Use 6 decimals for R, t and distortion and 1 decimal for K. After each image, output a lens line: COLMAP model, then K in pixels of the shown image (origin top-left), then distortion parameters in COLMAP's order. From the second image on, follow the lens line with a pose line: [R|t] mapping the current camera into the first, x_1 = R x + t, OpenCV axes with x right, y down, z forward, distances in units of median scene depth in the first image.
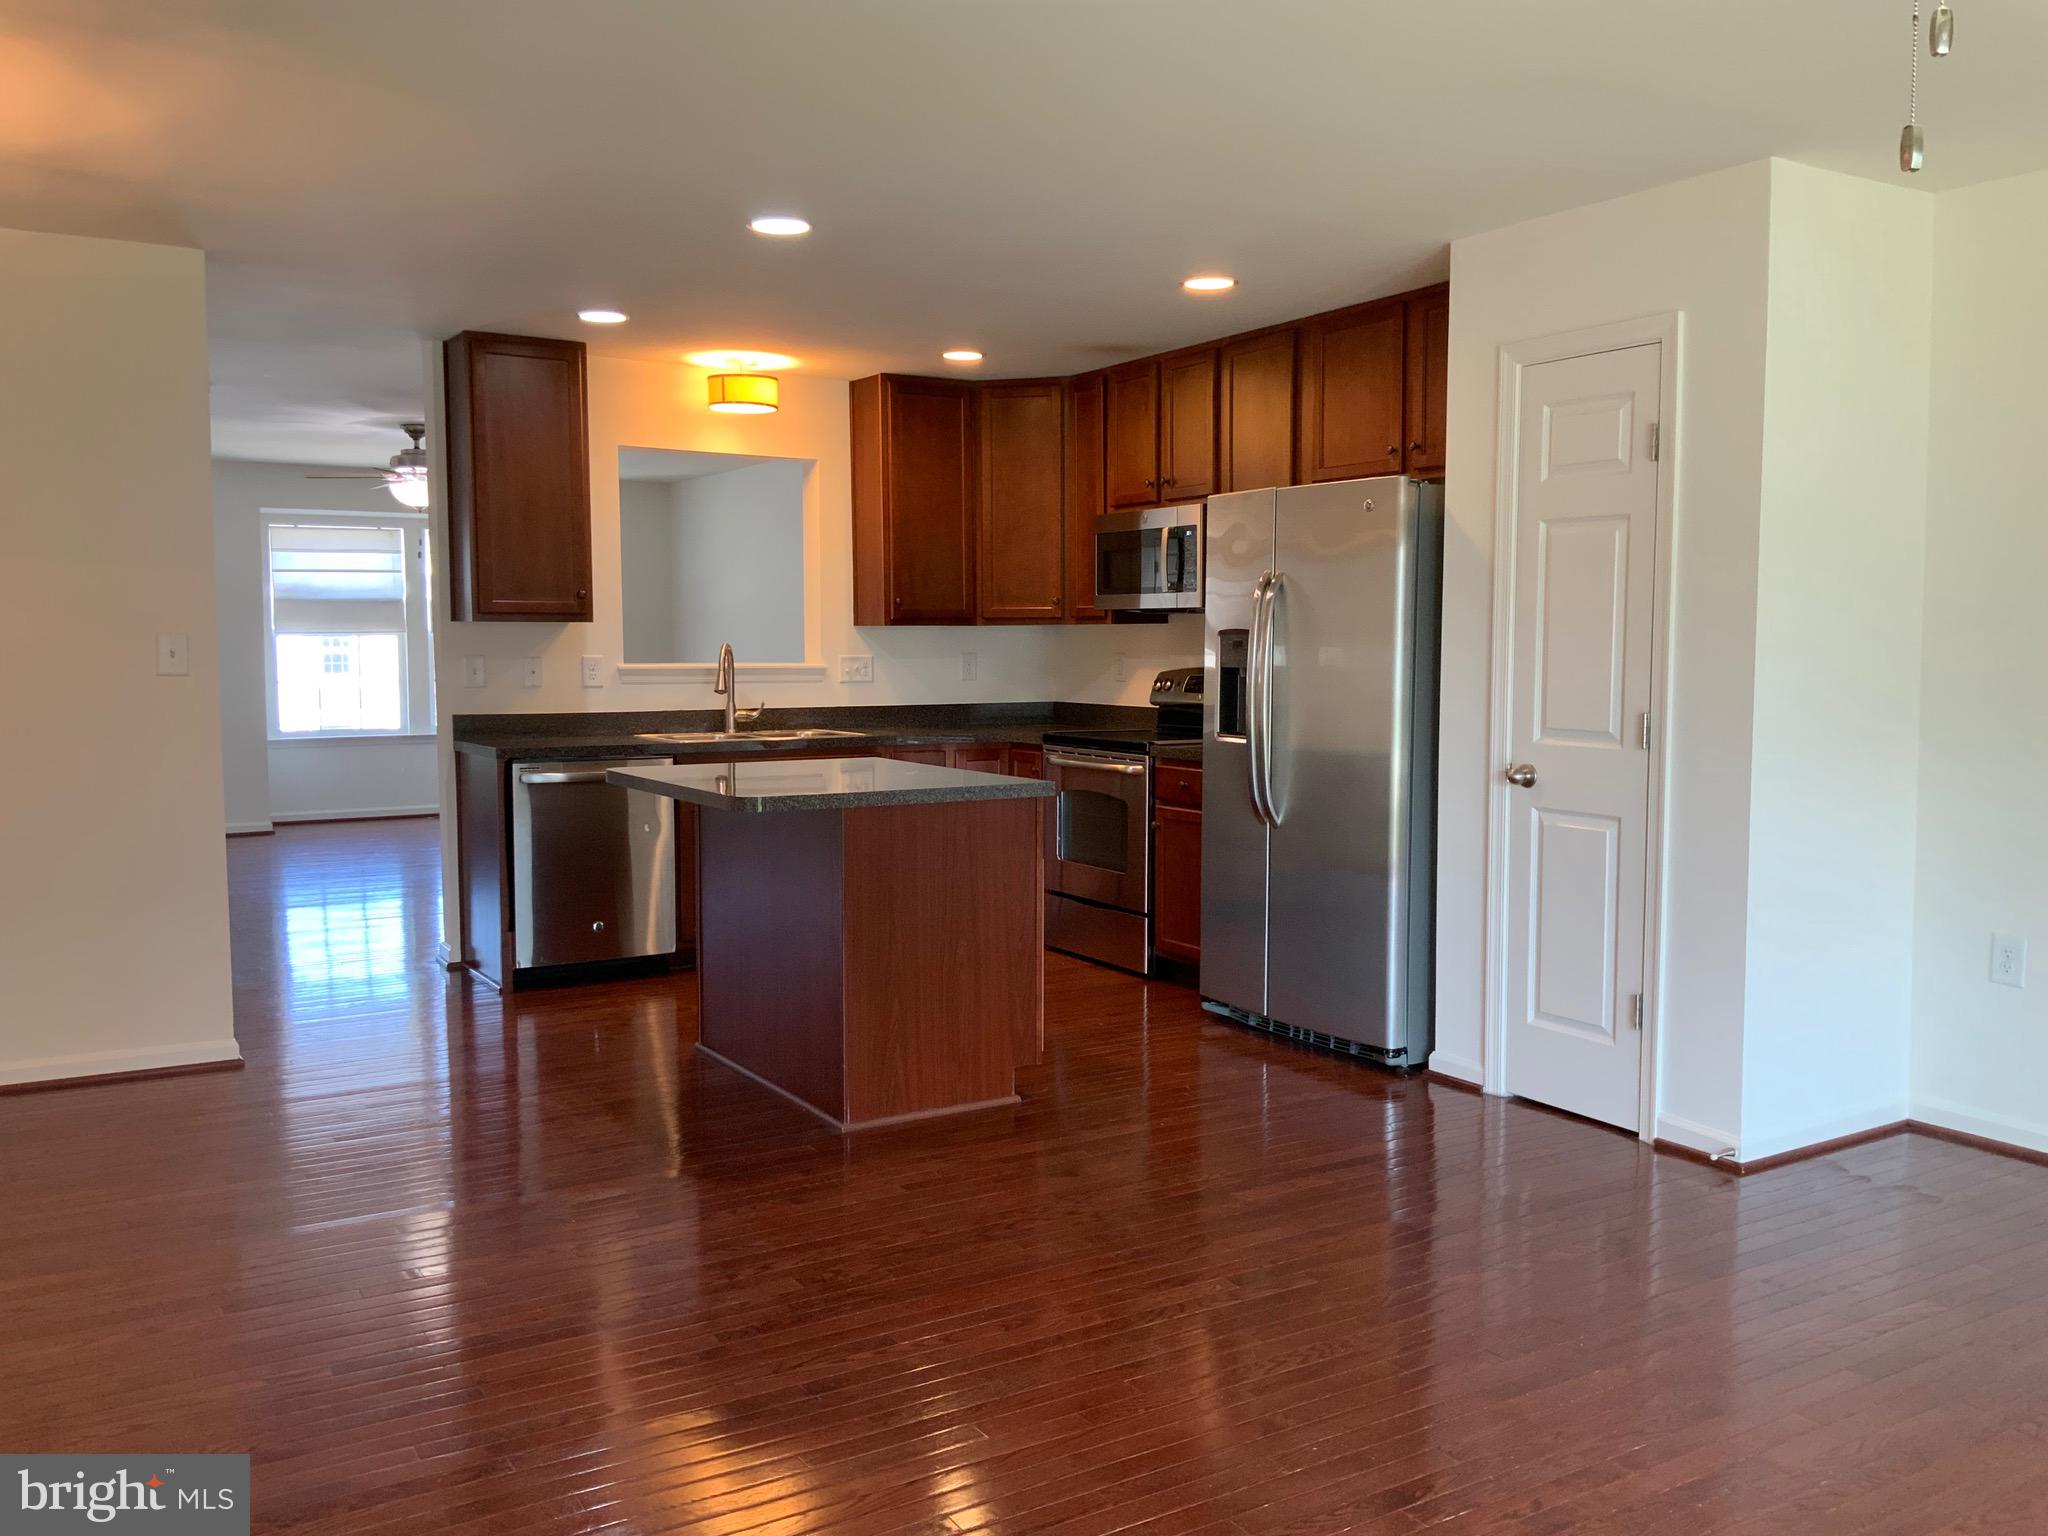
lens RADIAL K [[1689.3, 0, 1018.3], [0, 1689.3, 763.5], [0, 0, 1]] dist [0.067172, -0.114452]
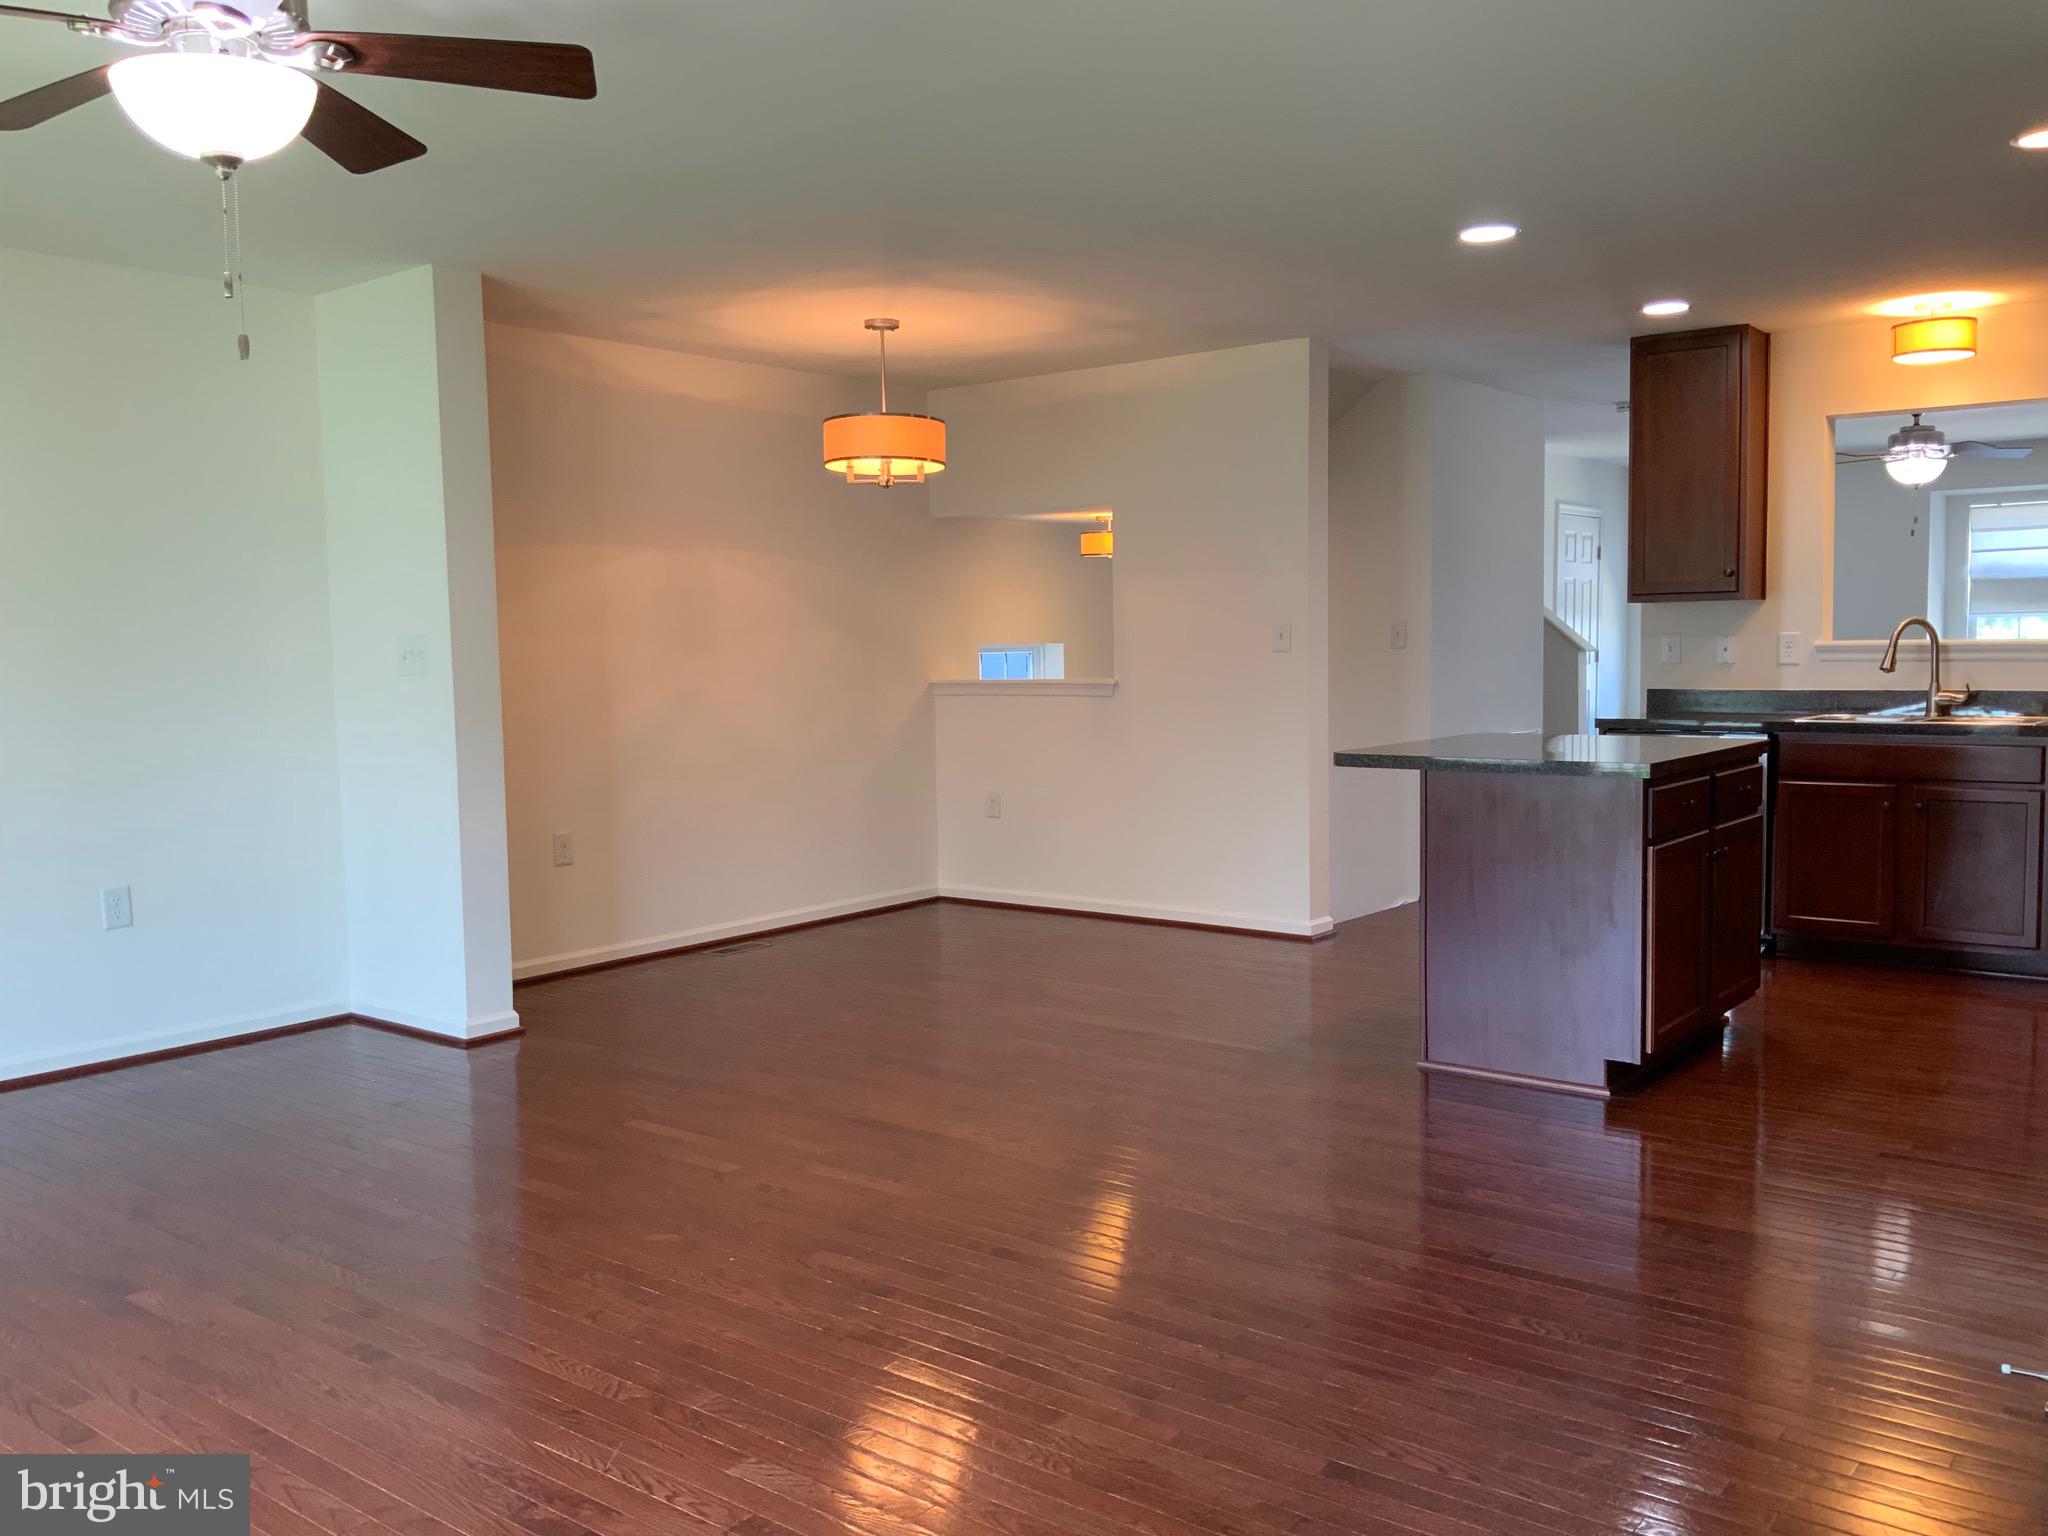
lens RADIAL K [[1689.3, 0, 1020.4], [0, 1689.3, 774.4], [0, 0, 1]] dist [0.067172, -0.114452]
pose [[0.341082, 0.069179, -0.937485, 0.536949], [-0.056562, 0.996992, 0.052991, -0.008611], [0.938330, 0.034952, 0.343969, 0.241357]]
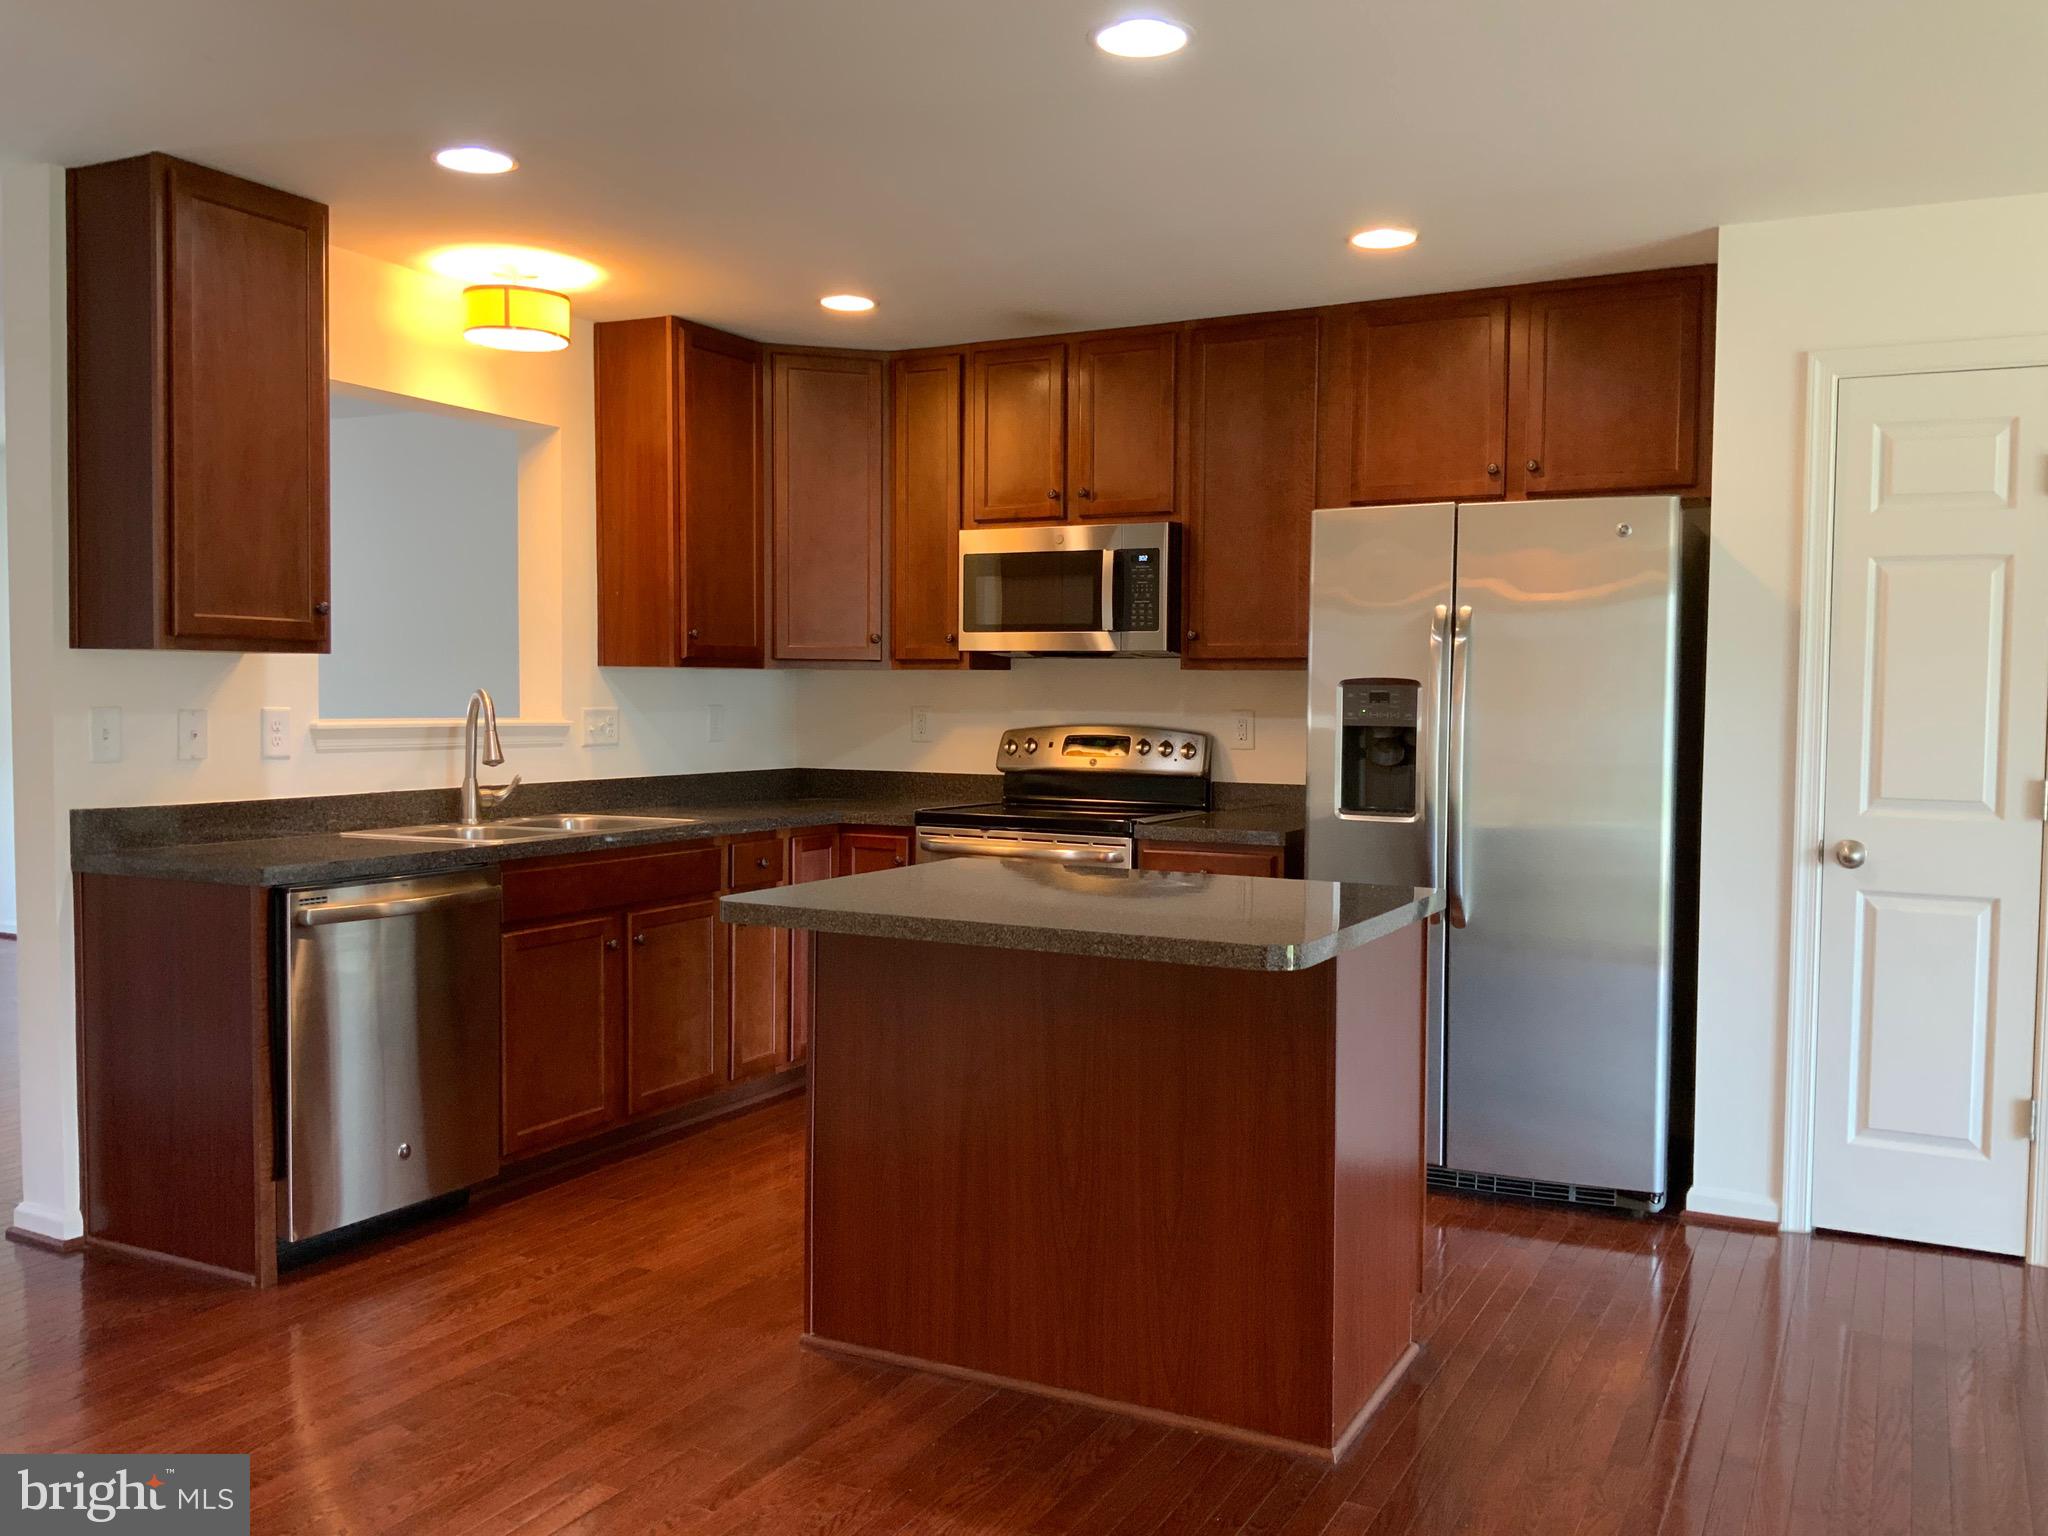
lens RADIAL K [[1689.3, 0, 1025.7], [0, 1689.3, 765.8], [0, 0, 1]] dist [0.067172, -0.114452]
pose [[0.857239, -0.013980, 0.514730, -0.339815], [0.028918, 0.999361, -0.021019, -0.021184], [-0.514107, 0.032903, 0.857095, 0.325216]]
